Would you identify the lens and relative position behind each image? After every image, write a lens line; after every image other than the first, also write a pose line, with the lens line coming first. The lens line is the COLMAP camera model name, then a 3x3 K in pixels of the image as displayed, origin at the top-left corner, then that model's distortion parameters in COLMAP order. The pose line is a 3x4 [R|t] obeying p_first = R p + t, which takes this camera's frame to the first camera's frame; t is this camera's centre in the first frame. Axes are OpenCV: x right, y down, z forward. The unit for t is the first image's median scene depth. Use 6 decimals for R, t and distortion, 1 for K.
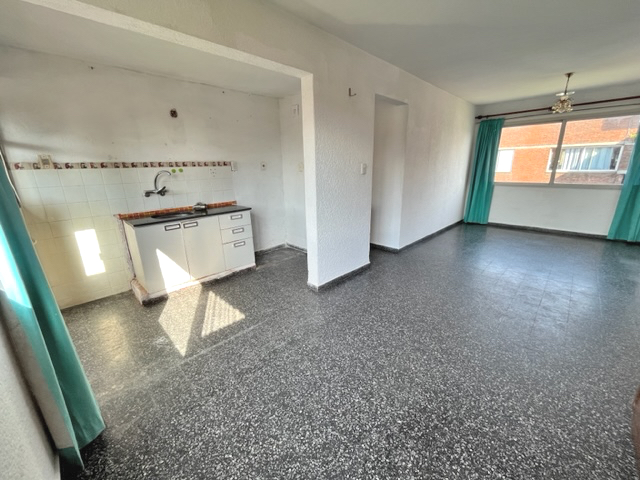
lens RADIAL K [[258.7, 0, 320.0], [0, 258.7, 240.0], [0, 0, 1]] dist [-0.000454, 0.000035]
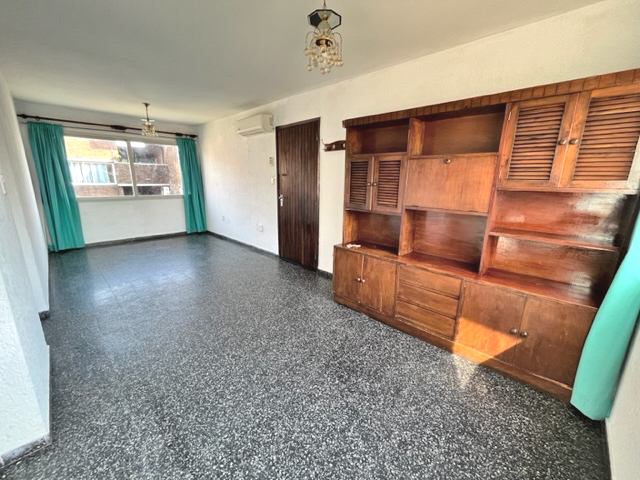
lens RADIAL K [[258.7, 0, 320.0], [0, 258.7, 240.0], [0, 0, 1]] dist [-0.000454, 0.000035]
pose [[0.002865, -0.215459, 0.976509, -0.367768], [0.260926, 0.942846, 0.207266, -0.114470], [-0.965355, 0.254202, 0.058919, 0.384486]]
